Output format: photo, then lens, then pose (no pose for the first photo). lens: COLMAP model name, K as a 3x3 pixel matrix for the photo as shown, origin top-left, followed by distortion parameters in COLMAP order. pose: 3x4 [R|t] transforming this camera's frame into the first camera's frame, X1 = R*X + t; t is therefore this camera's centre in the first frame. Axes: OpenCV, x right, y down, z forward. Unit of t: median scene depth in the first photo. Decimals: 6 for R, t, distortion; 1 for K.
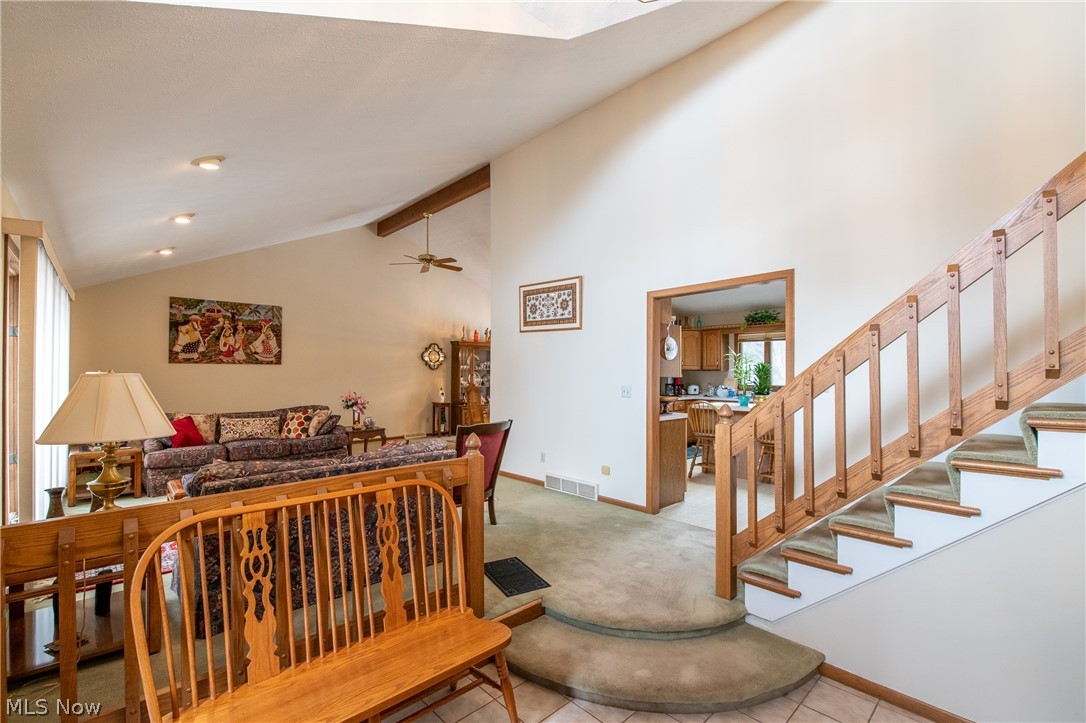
lens RADIAL K [[483.6, 0, 549.7], [0, 483.6, 368.6], [0, 0, 1]] dist [-0.001900, -0.001725]
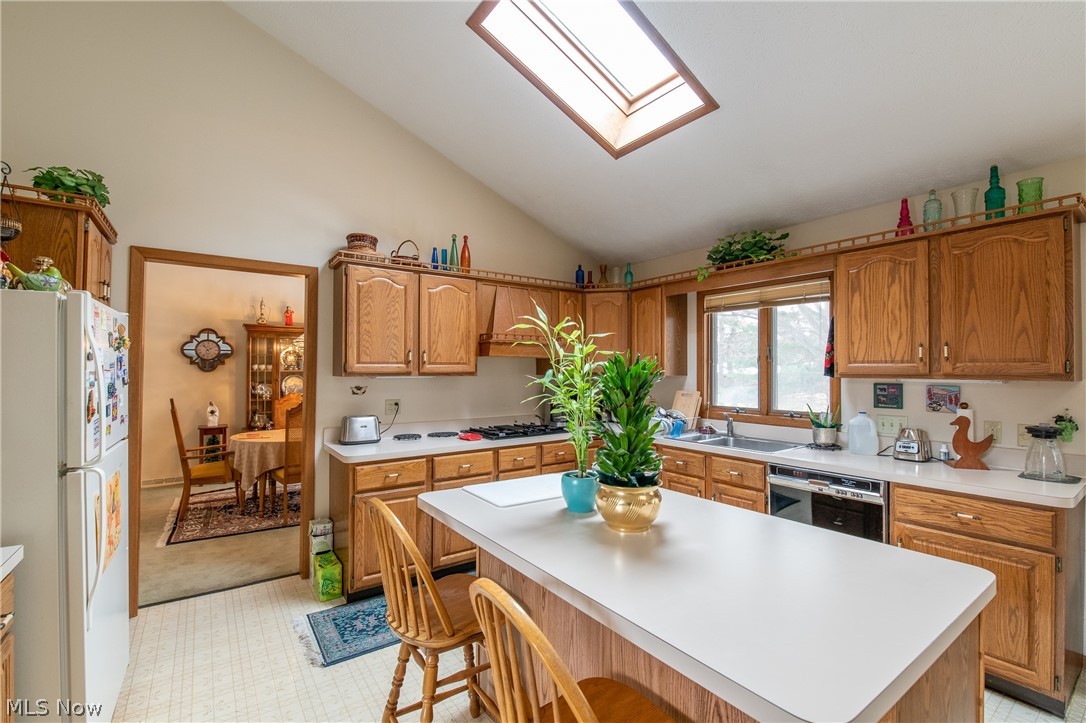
lens RADIAL K [[483.6, 0, 544.8], [0, 483.6, 363.5], [0, 0, 1]] dist [-0.001900, -0.001725]
pose [[0.988967, -0.004233, -0.148078, 0.303989], [0.004273, 0.999991, -0.000051, -0.006825], [0.148077, -0.000583, 0.988976, 0.516884]]
